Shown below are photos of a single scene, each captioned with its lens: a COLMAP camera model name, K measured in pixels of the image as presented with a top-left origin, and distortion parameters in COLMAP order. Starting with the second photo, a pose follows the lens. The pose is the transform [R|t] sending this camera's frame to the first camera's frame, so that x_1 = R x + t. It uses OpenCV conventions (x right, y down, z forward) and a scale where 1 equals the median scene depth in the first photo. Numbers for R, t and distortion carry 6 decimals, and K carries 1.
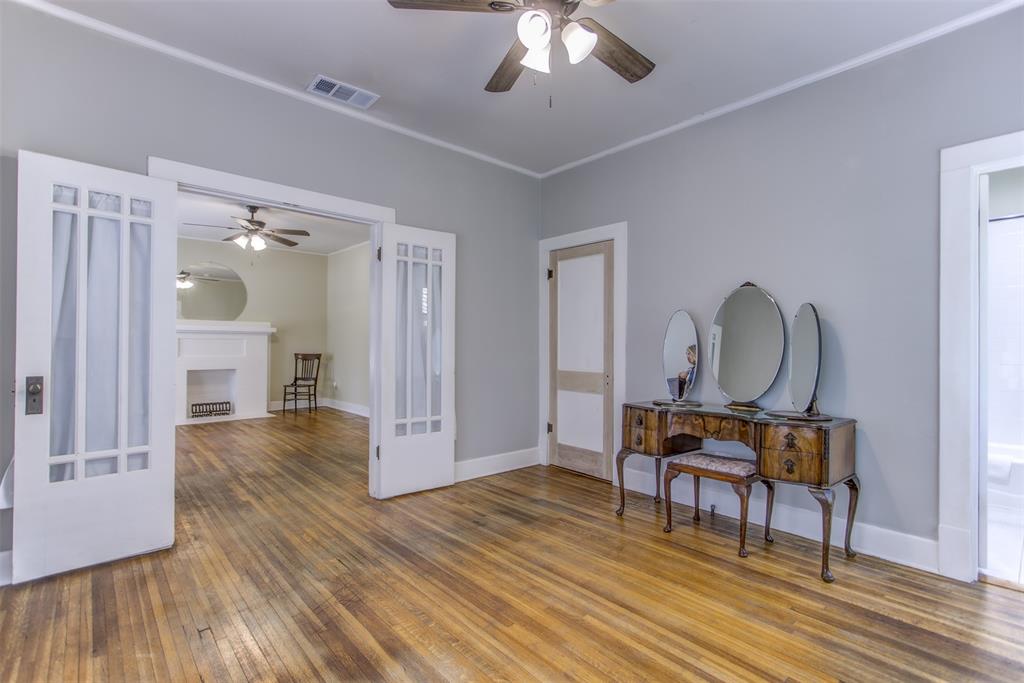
lens RADIAL K [[479.3, 0, 516.1], [0, 479.3, 342.5], [0, 0, 1]] dist [0.002169, -0.000119]
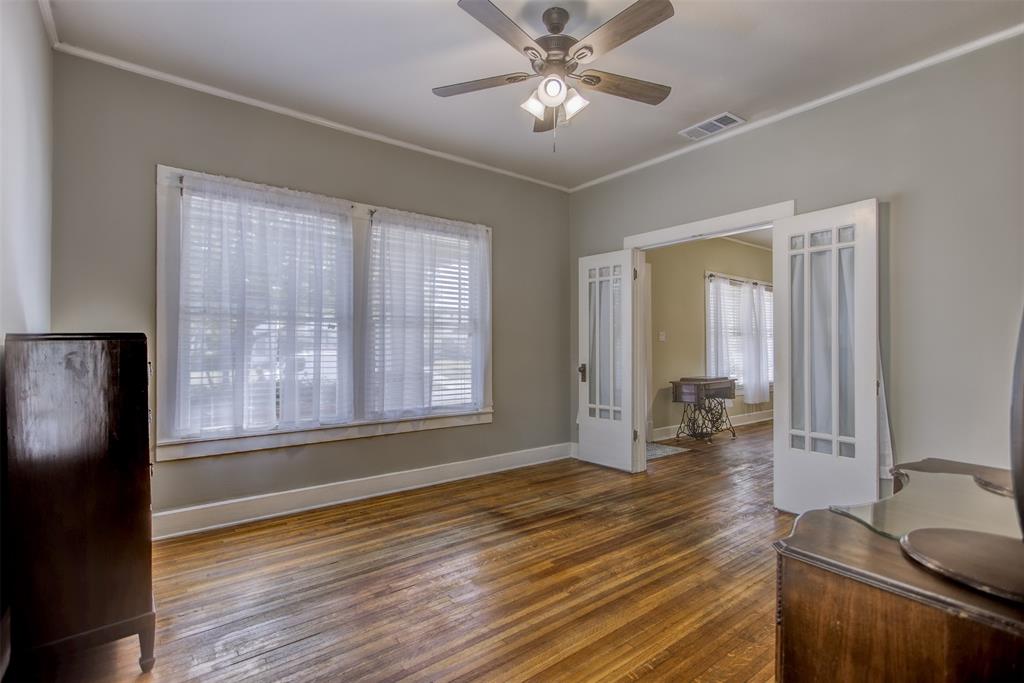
lens RADIAL K [[482.2, 0, 515.9], [0, 482.2, 342.6], [0, 0, 1]] dist [0.005013, 0.000413]
pose [[-0.064019, -0.016330, -0.997815, 0.918404], [0.005377, 0.999846, -0.016709, 0.009978], [0.997934, -0.006435, -0.063921, 0.692794]]
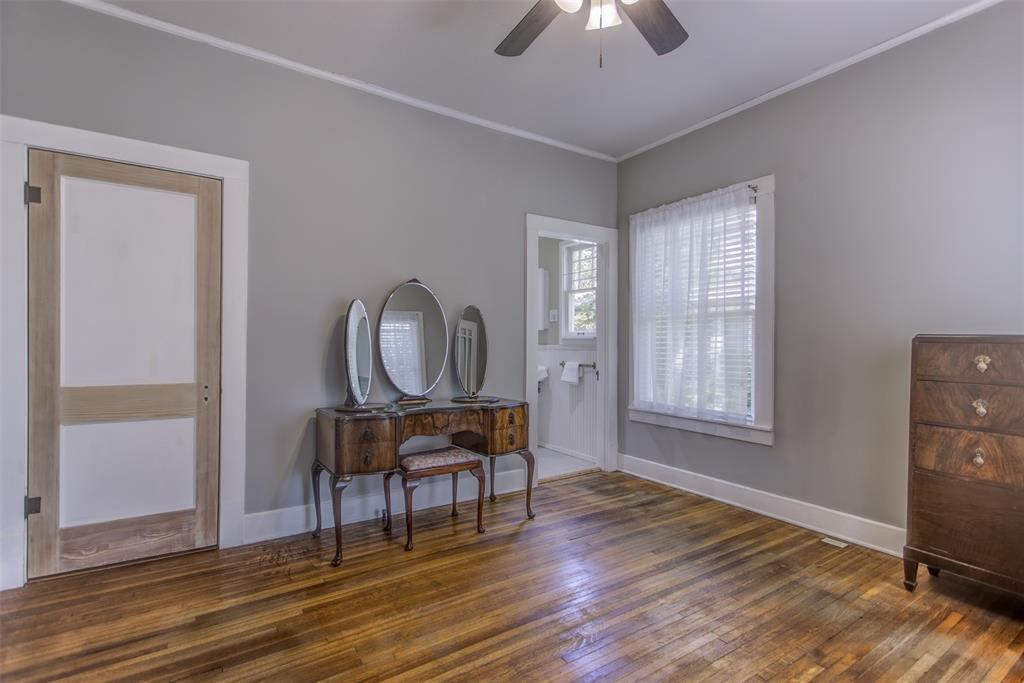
lens RADIAL K [[479.3, 0, 516.1], [0, 479.3, 342.5], [0, 0, 1]] dist [0.002169, -0.000119]
pose [[0.148004, -0.004914, 0.988975, -0.571198], [-0.010275, 0.999926, 0.006506, 0.001403], [-0.988933, -0.011124, 0.147942, 0.719805]]
